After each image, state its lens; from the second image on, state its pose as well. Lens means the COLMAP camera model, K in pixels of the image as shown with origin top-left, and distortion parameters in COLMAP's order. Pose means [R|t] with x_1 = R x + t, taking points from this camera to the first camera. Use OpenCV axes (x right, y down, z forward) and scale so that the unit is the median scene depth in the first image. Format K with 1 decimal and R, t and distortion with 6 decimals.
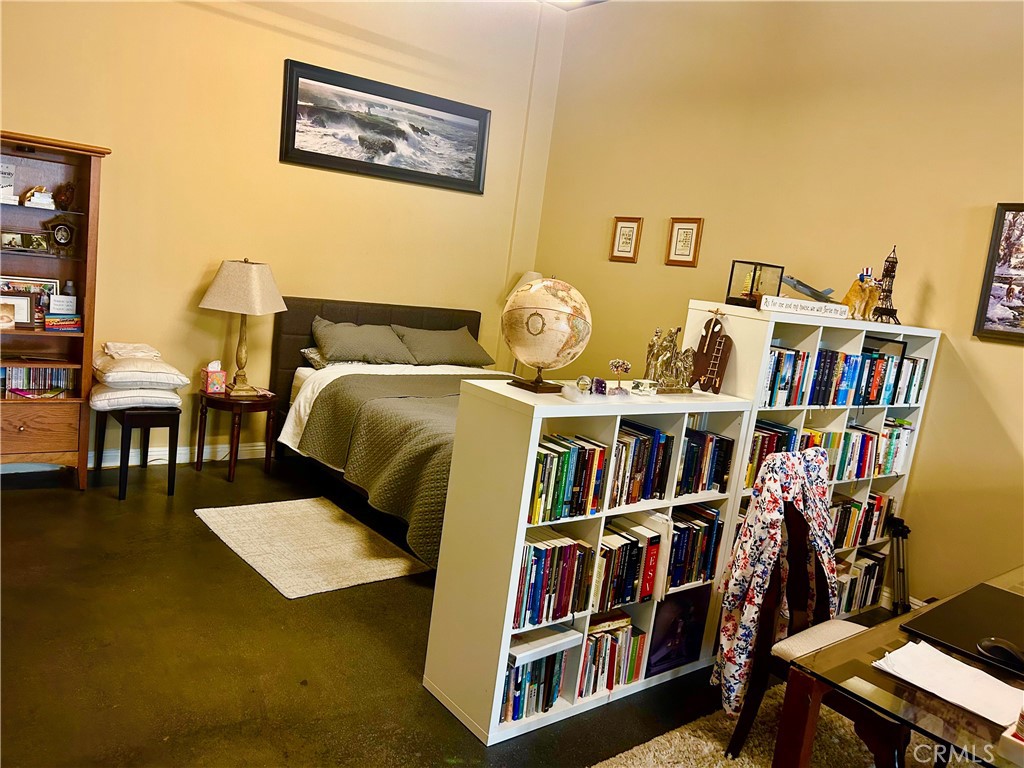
lens RADIAL K [[777.2, 0, 512.3], [0, 777.2, 384.0], [0, 0, 1]] dist [0.046839, -0.029395]
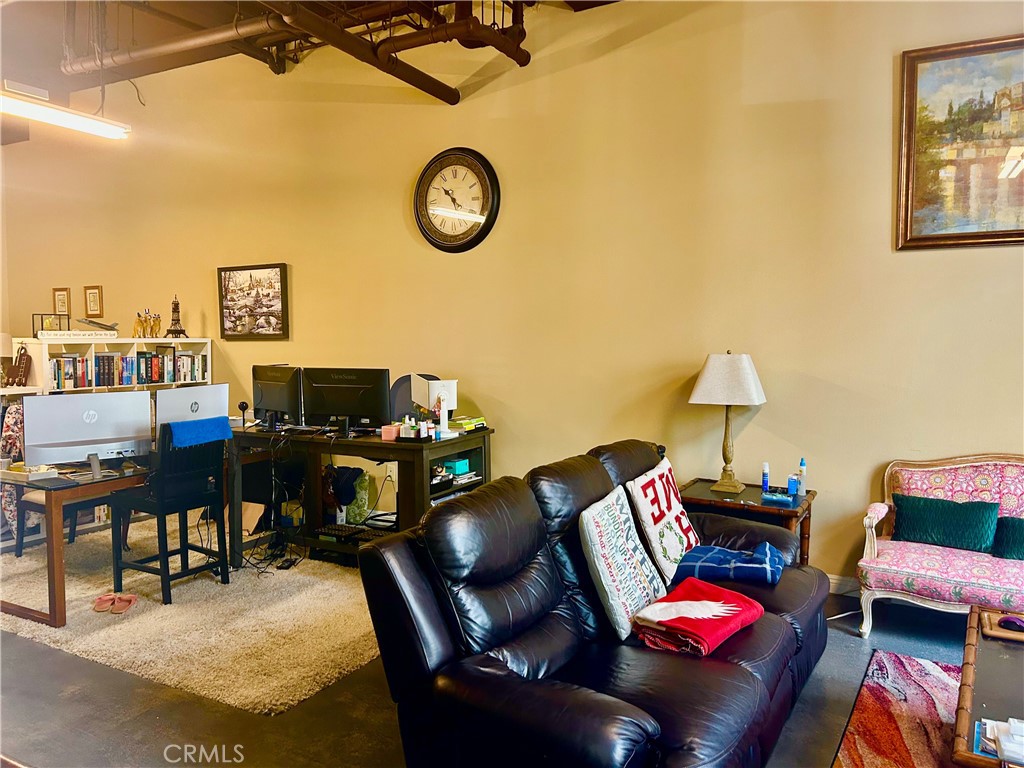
lens RADIAL K [[777.2, 0, 513.5], [0, 777.2, 386.1], [0, 0, 1]] dist [0.046839, -0.029395]
pose [[0.921448, -0.149826, 0.358450, 0.604402], [0.168480, 0.985477, -0.021188, 0.225212], [-0.350070, 0.079916, 0.933308, -1.051063]]
